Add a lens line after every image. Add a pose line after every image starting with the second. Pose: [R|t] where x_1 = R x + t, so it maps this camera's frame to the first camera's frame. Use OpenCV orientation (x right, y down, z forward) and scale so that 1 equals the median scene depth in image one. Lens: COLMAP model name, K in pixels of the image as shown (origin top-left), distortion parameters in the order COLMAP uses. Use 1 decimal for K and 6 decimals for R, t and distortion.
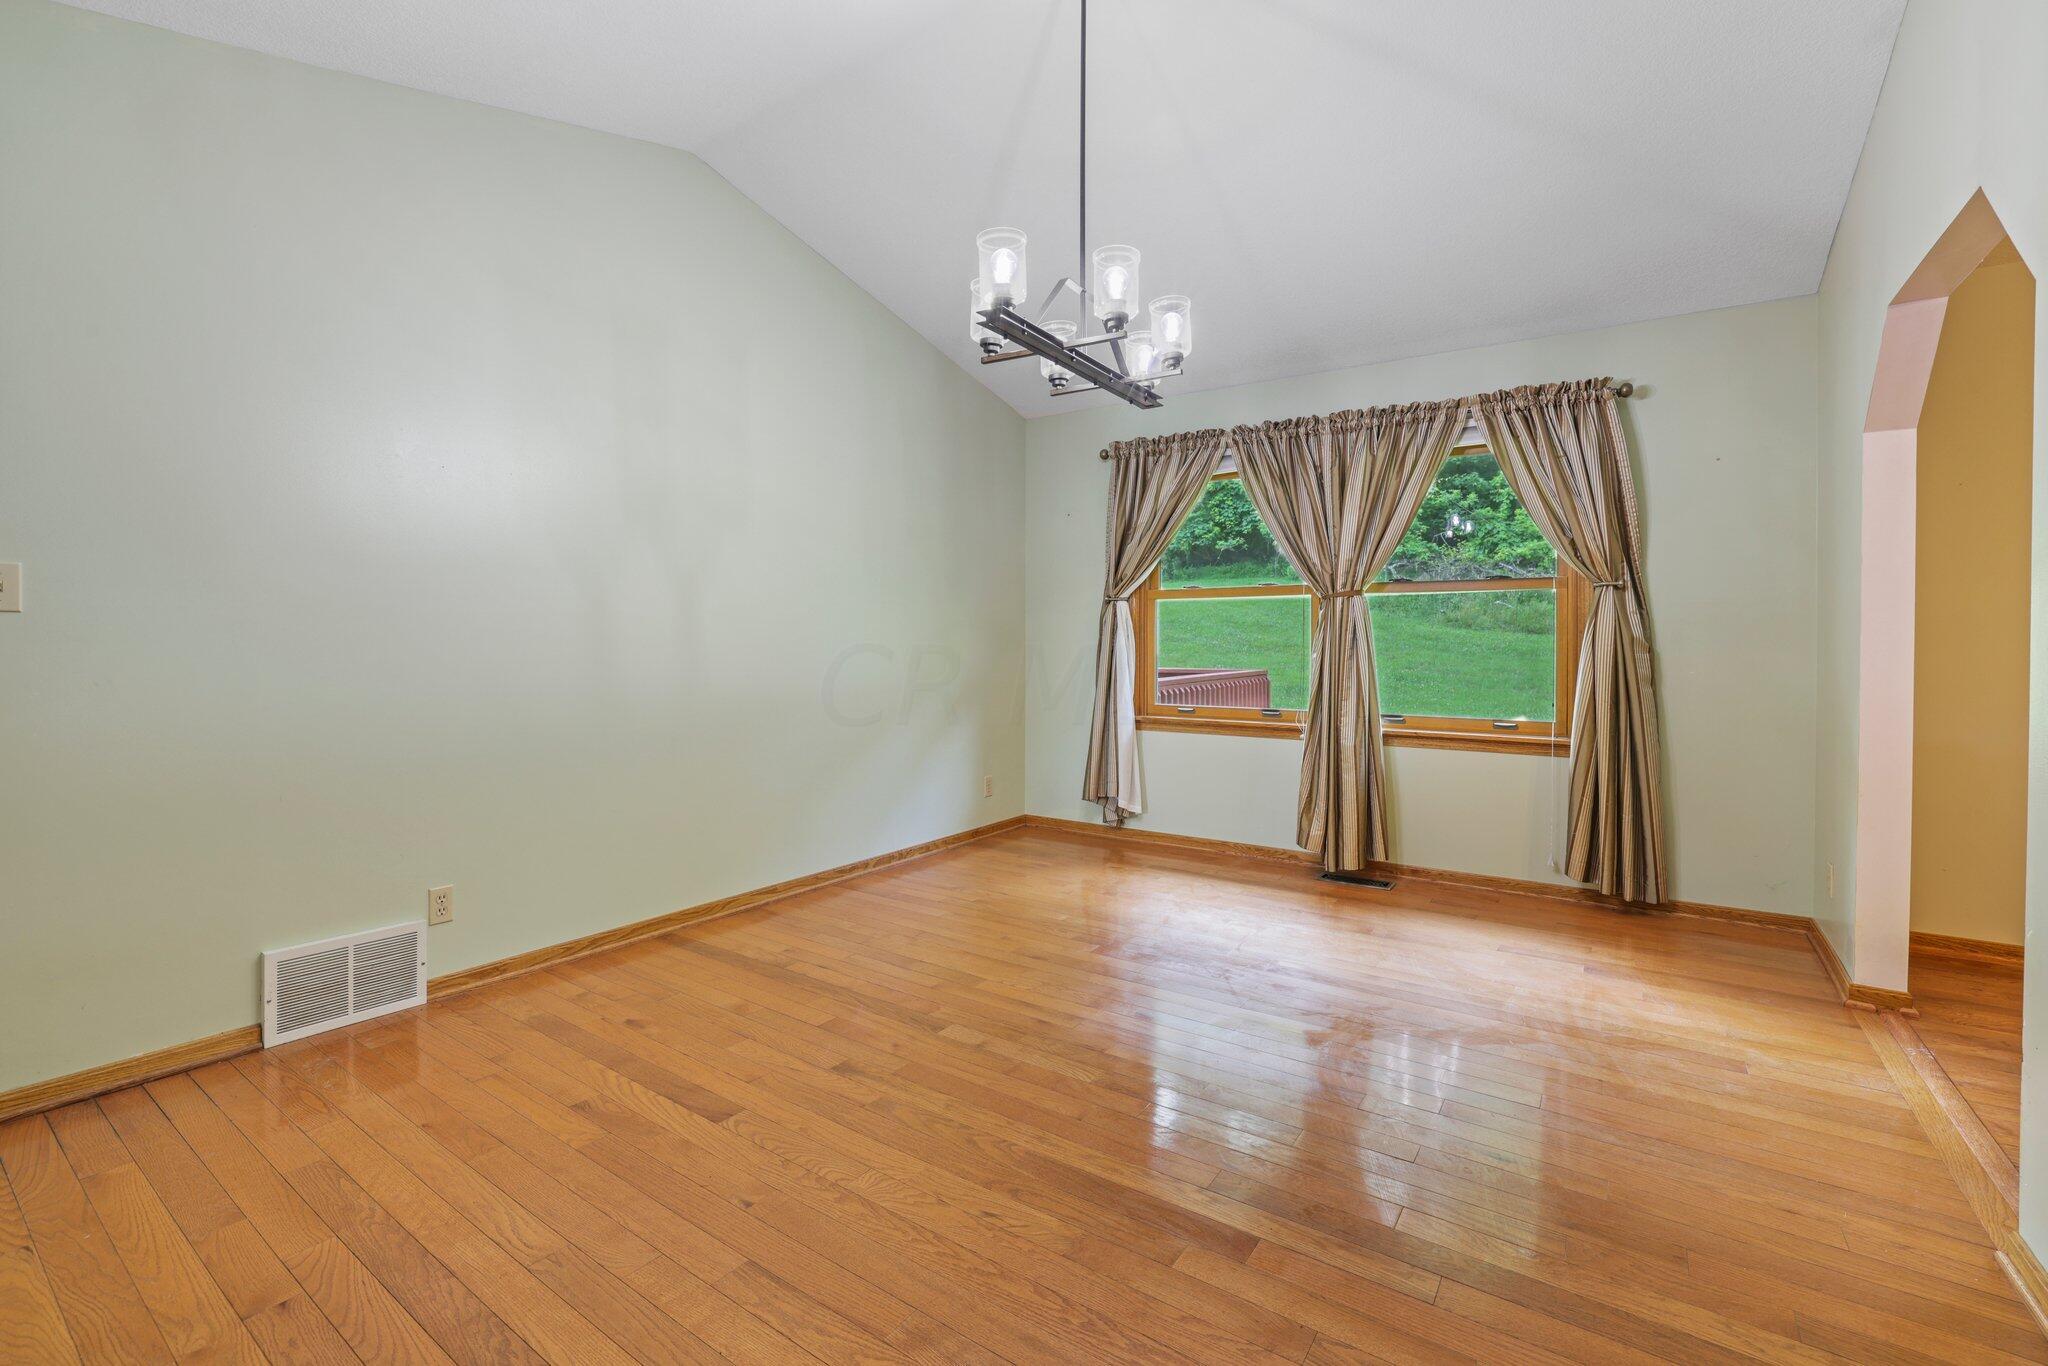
lens RADIAL K [[884.5, 0, 1033.8], [0, 884.5, 653.0], [0, 0, 1]] dist [-0.041986, 0.016528]
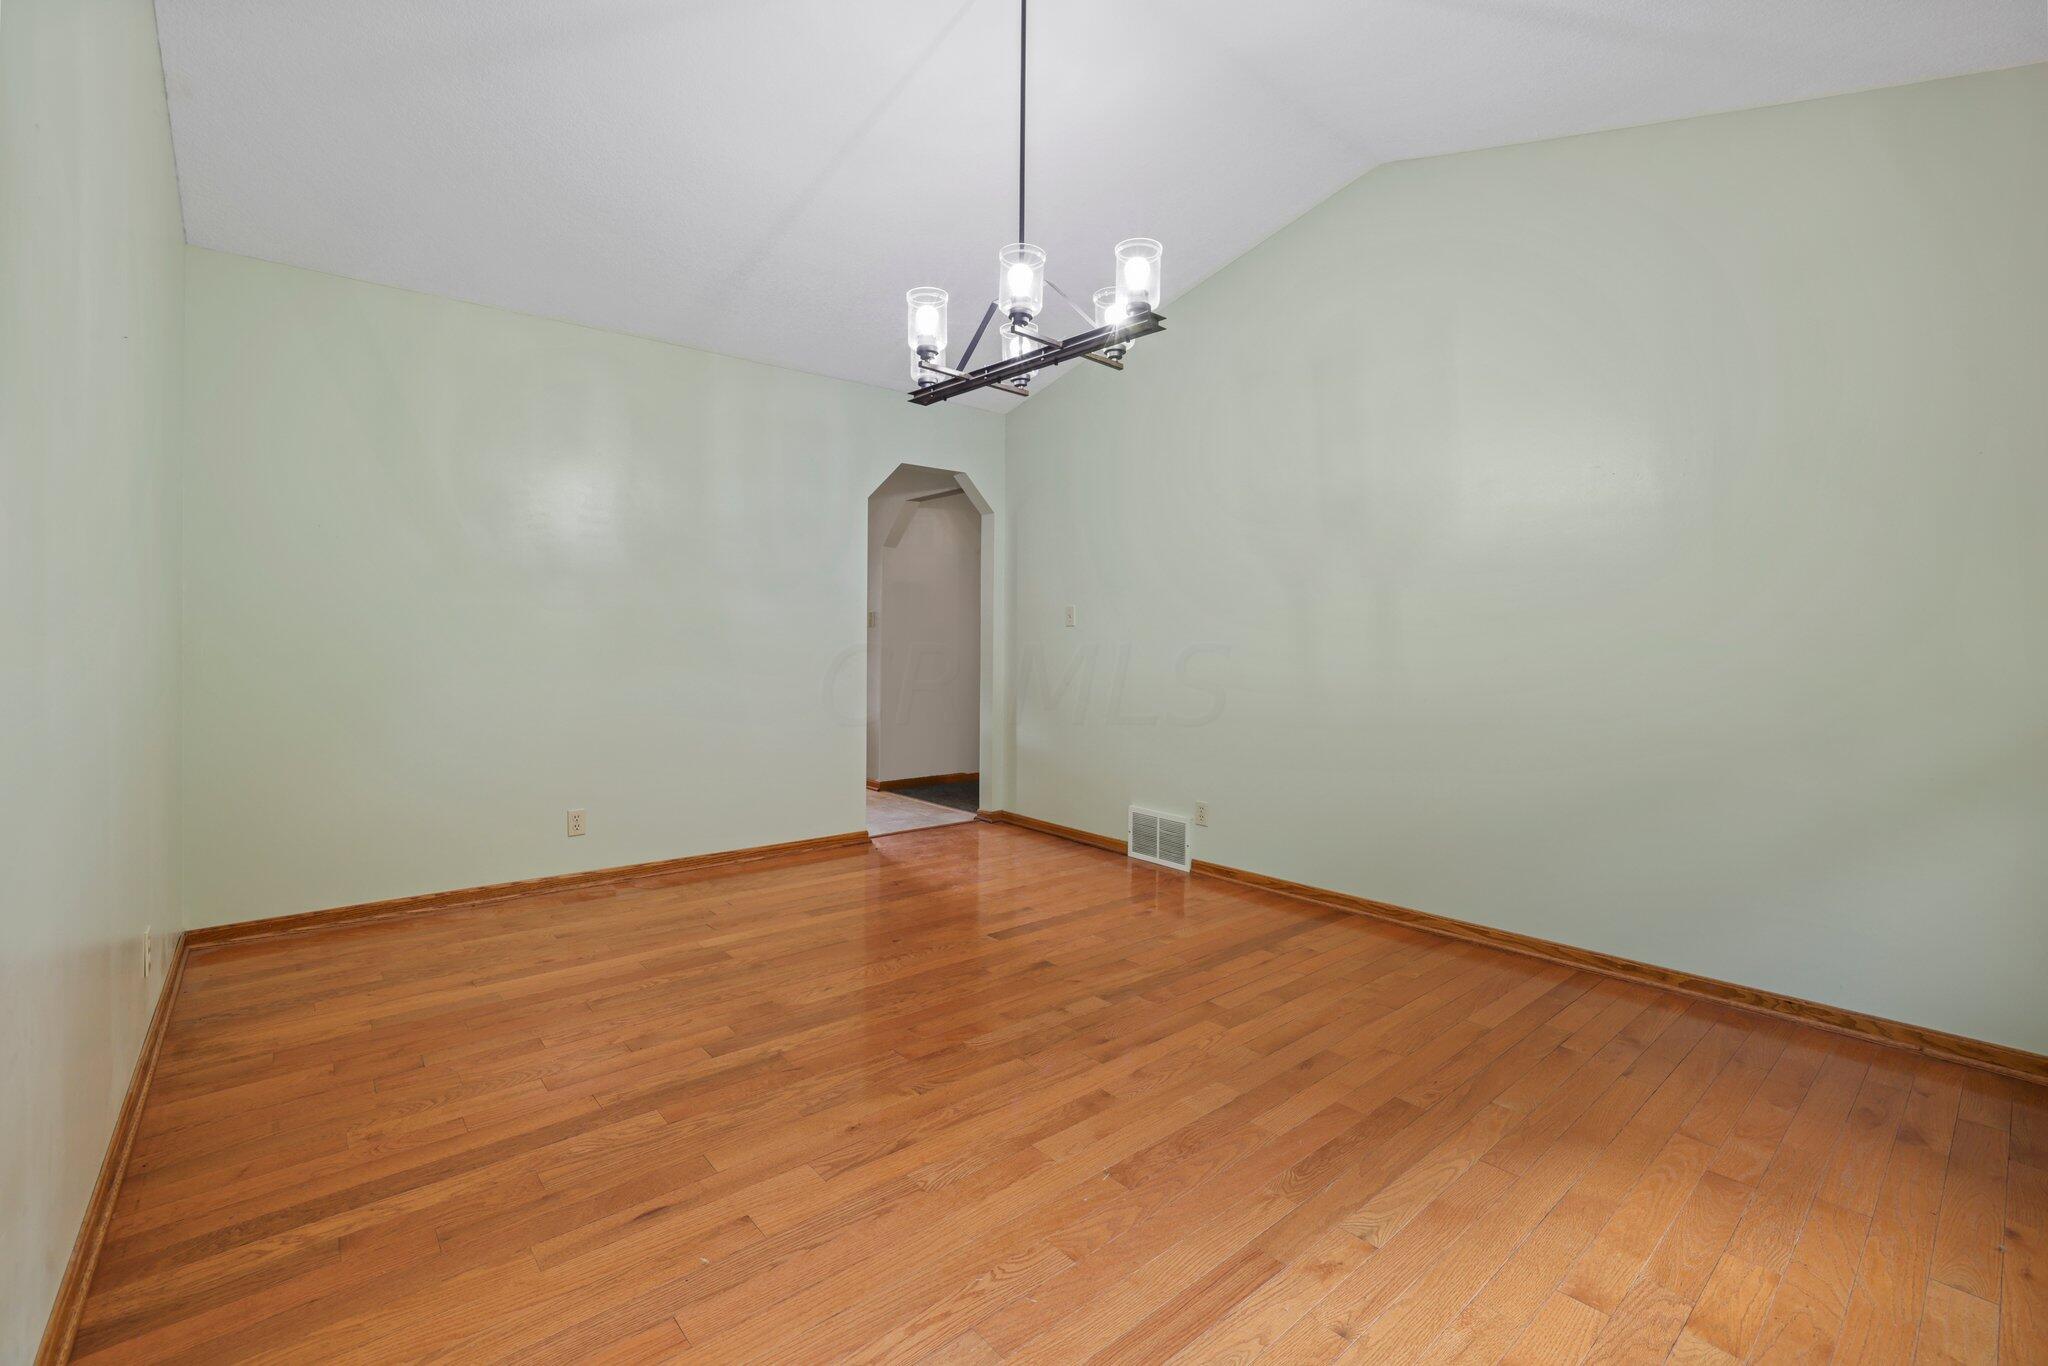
lens RADIAL K [[895.7, 0, 1032.5], [0, 895.7, 654.3], [0, 0, 1]] dist [-0.051905, 0.019353]
pose [[-0.254670, 0.008989, -0.966986, 0.940112], [-0.020030, 0.999693, 0.014568, -0.005486], [0.966821, 0.023079, -0.254412, 1.156061]]
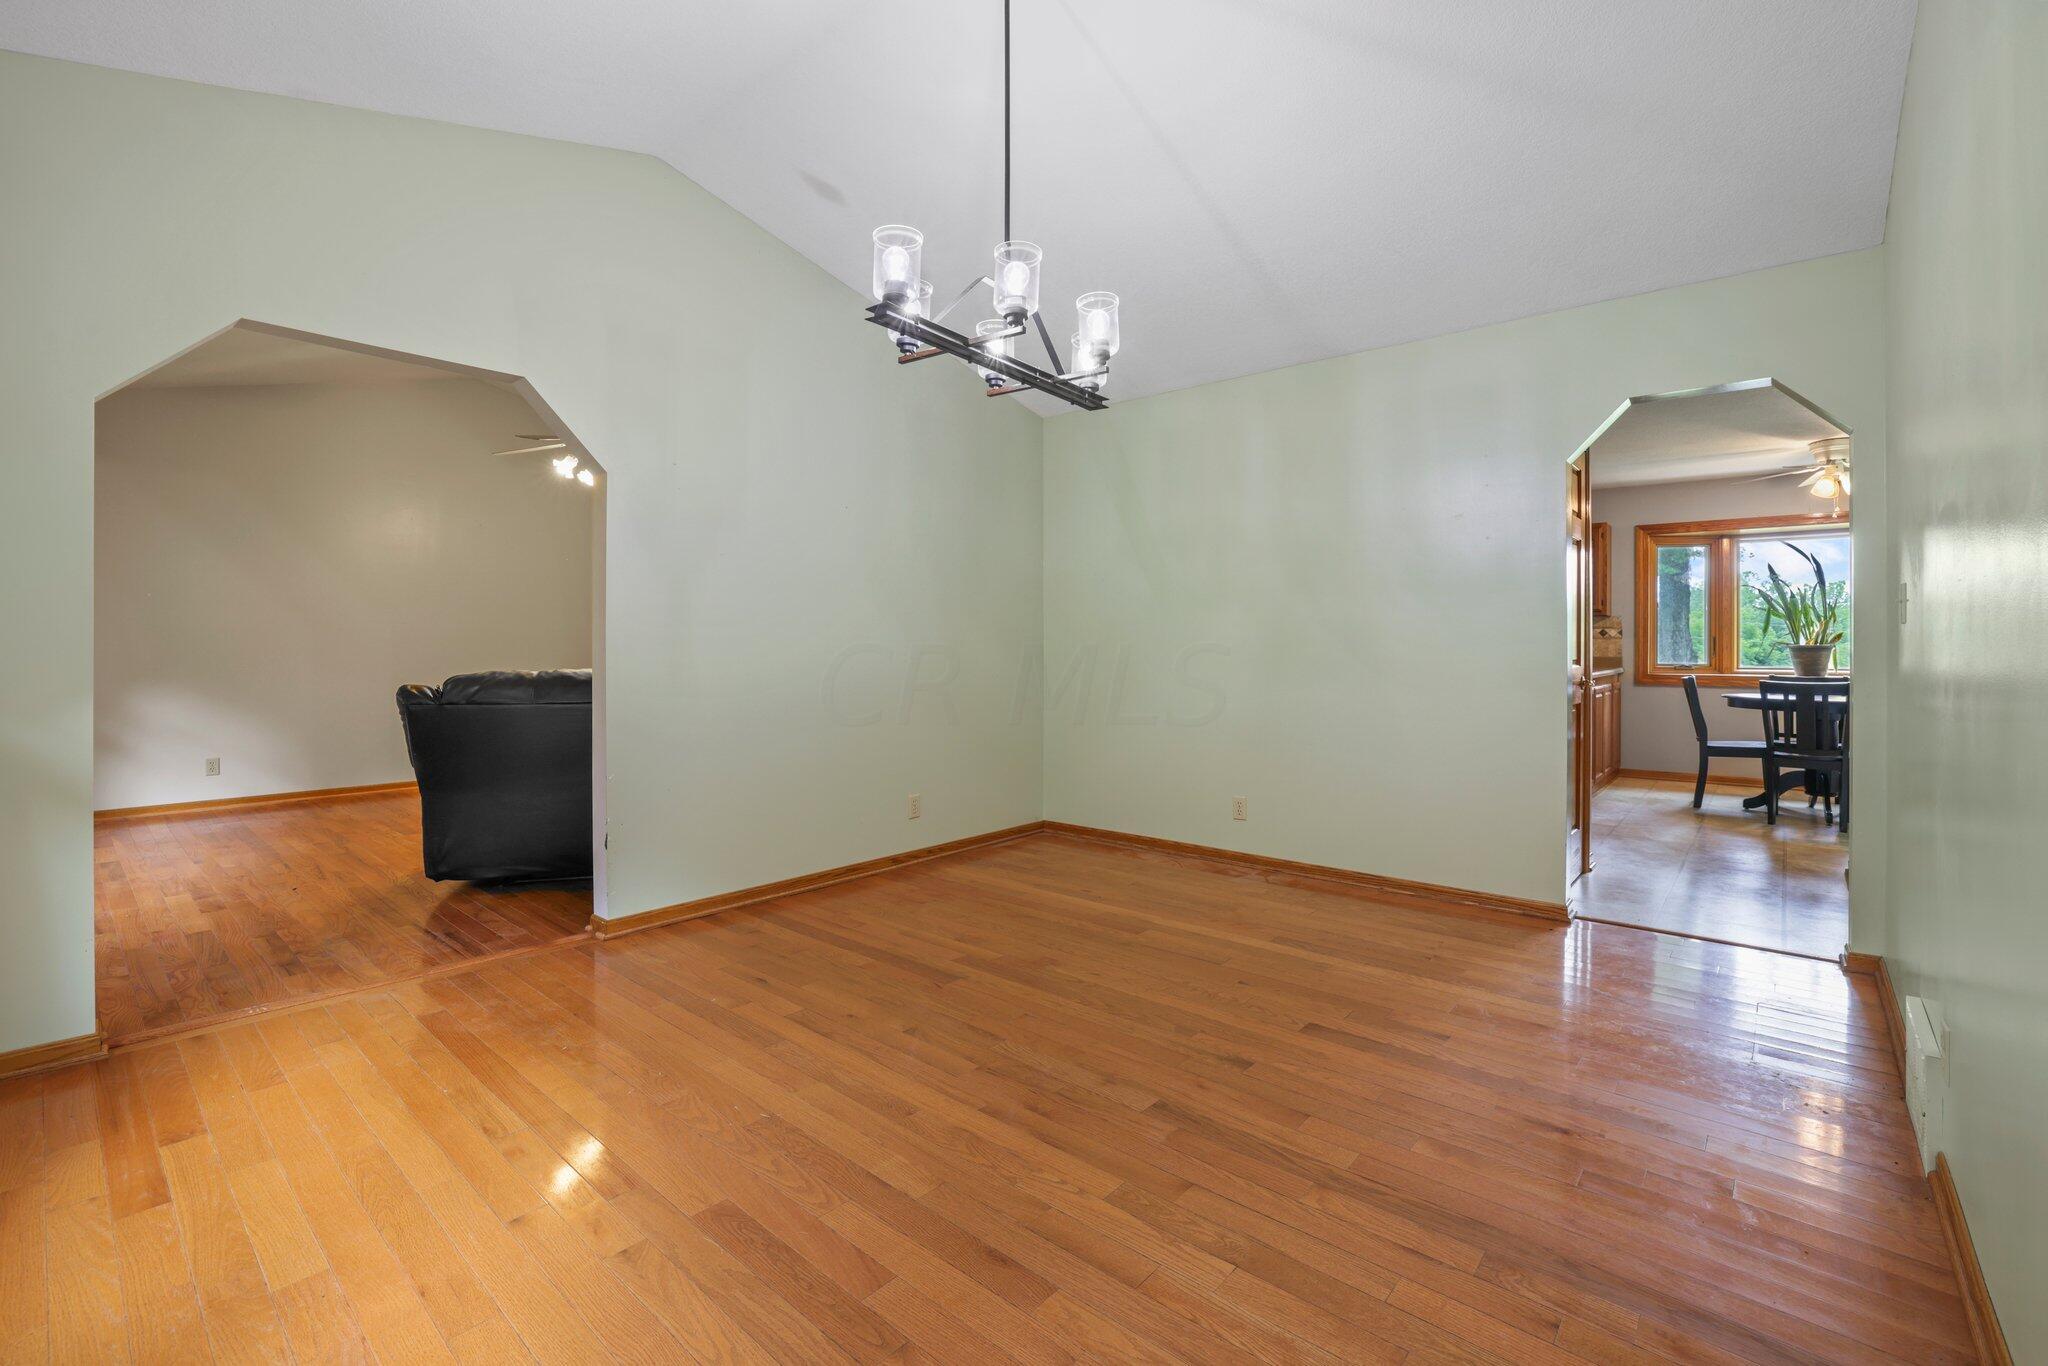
lens RADIAL K [[892.6, 0, 1028.2], [0, 892.6, 667.8], [0, 0, 1]] dist [-0.043959, 0.012175]
pose [[-0.993051, -0.010952, 0.117178, -0.076193], [-0.006843, 0.999350, 0.035407, -0.019957], [-0.117490, 0.034360, -0.992480, 1.799225]]
